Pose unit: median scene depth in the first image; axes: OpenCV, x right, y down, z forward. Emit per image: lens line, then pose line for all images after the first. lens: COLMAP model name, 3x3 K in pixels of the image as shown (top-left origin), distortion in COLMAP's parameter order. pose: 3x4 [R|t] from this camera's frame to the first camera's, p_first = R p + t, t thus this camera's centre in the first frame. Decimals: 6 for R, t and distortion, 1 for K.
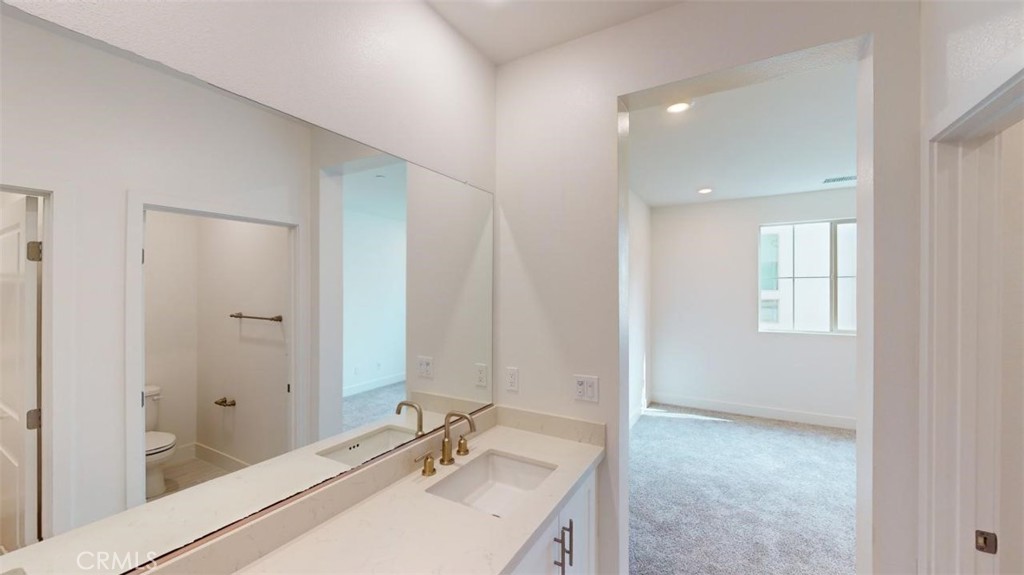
lens RADIAL K [[389.5, 0, 504.1], [0, 389.5, 289.8], [0, 0, 1]] dist [0.000269, -0.000161]
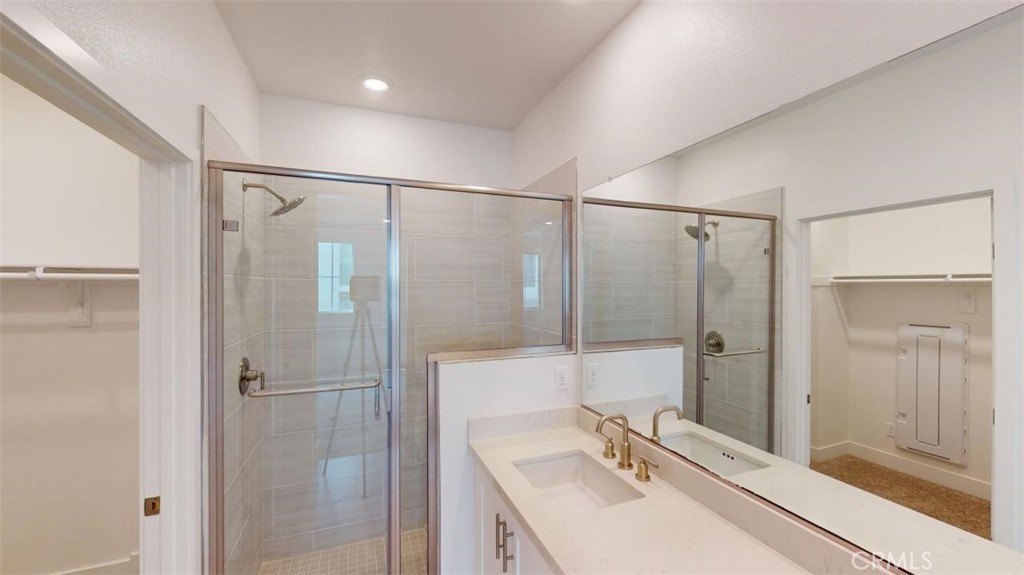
lens RADIAL K [[389.5, 0, 504.5], [0, 389.5, 291.2], [0, 0, 1]] dist [0.000269, -0.000161]
pose [[-0.624175, -0.009588, -0.781225, 0.742274], [-0.005231, 0.999954, -0.008093, 0.025126], [0.781267, -0.000965, -0.624197, 1.295267]]
